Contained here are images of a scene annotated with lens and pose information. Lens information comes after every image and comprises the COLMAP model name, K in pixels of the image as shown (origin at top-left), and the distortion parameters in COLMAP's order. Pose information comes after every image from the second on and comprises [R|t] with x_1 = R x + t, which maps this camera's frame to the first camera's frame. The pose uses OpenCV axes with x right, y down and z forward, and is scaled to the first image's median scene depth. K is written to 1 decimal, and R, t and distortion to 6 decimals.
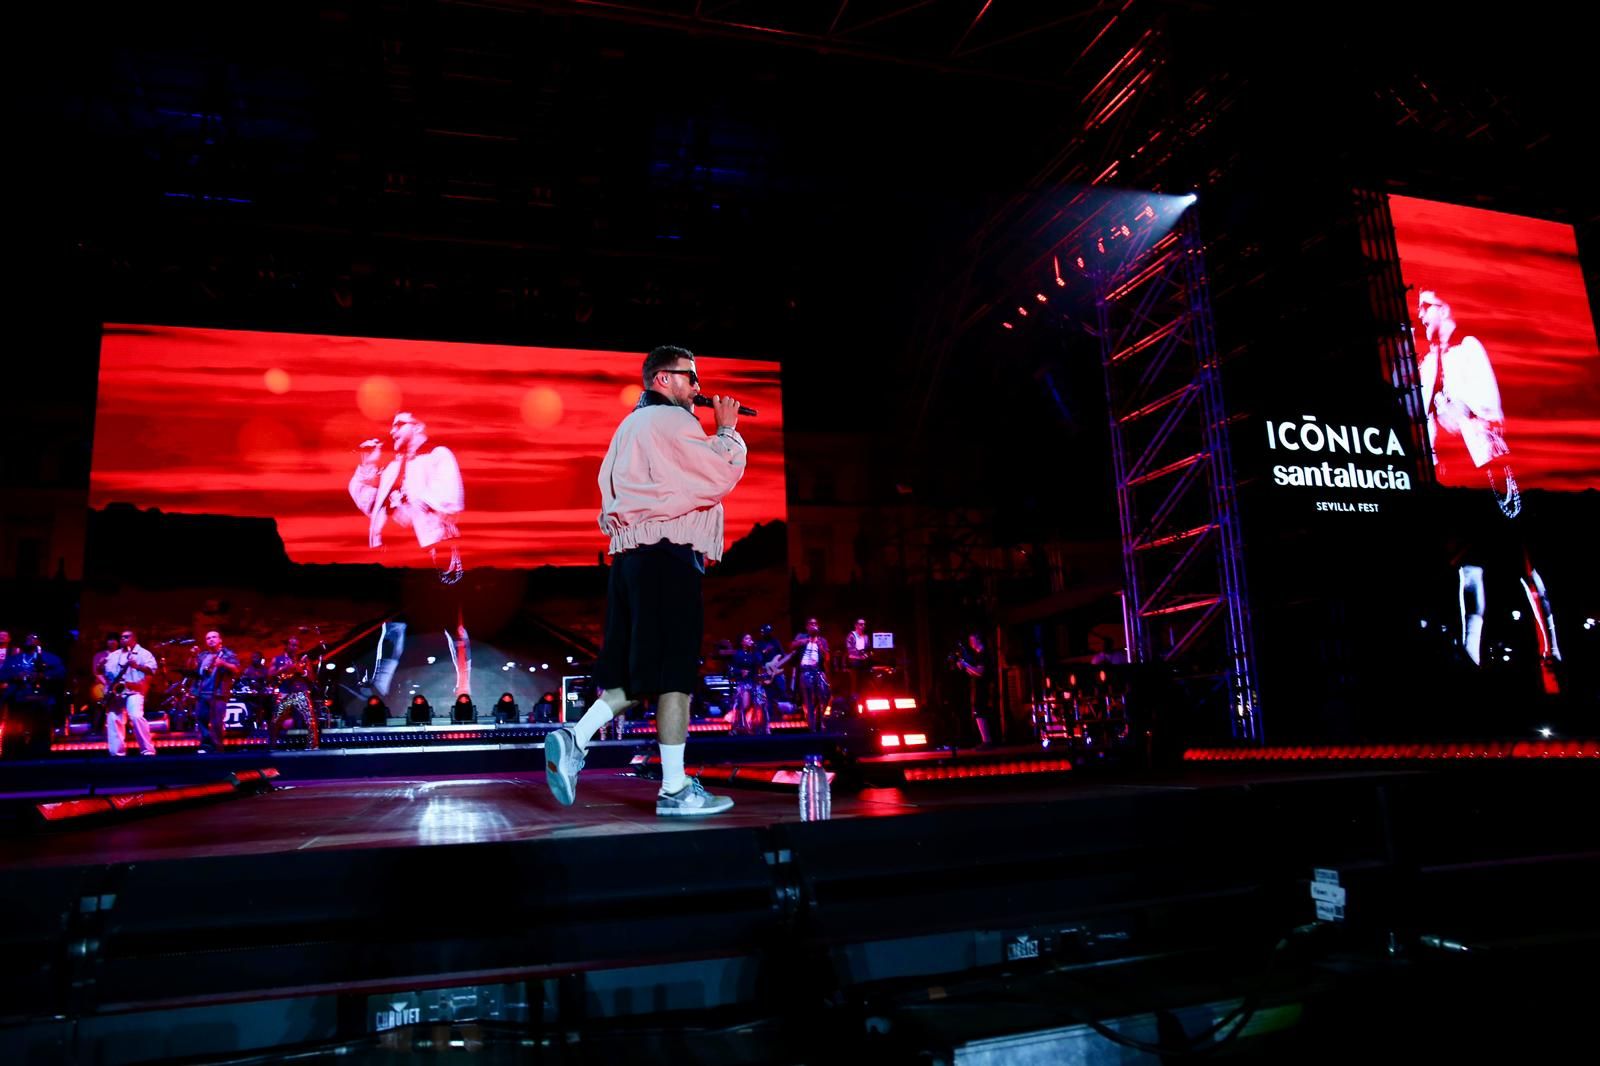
lens RADIAL K [[1040.0, 0, 800.0], [0, 1040.0, 533.0], [0, 0, 1]] dist [0.000336, 0.001196]
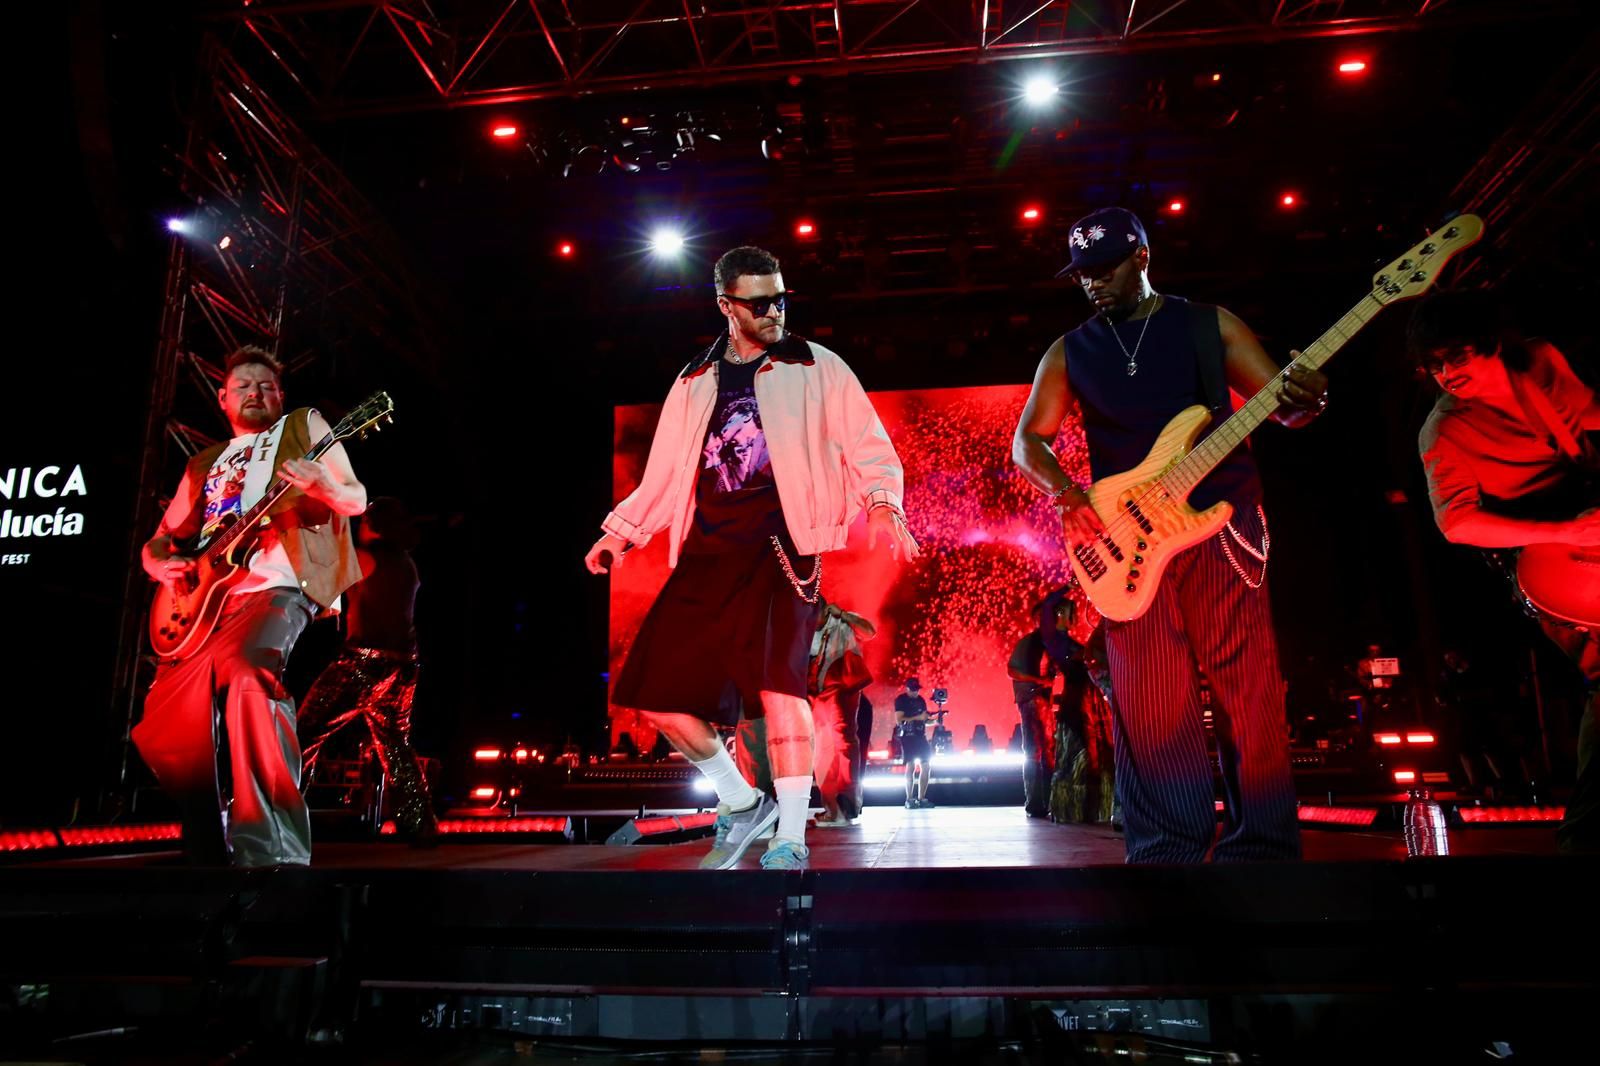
lens RADIAL K [[1041.7, 0, 792.3], [0, 1041.7, 554.1], [0, 0, 1]] dist [-0.085912, 0.057007]
pose [[0.913419, -0.057948, -0.402873, 1.482620], [0.054789, 0.998310, -0.019374, 0.023846], [0.403315, -0.004377, 0.915051, 0.477408]]
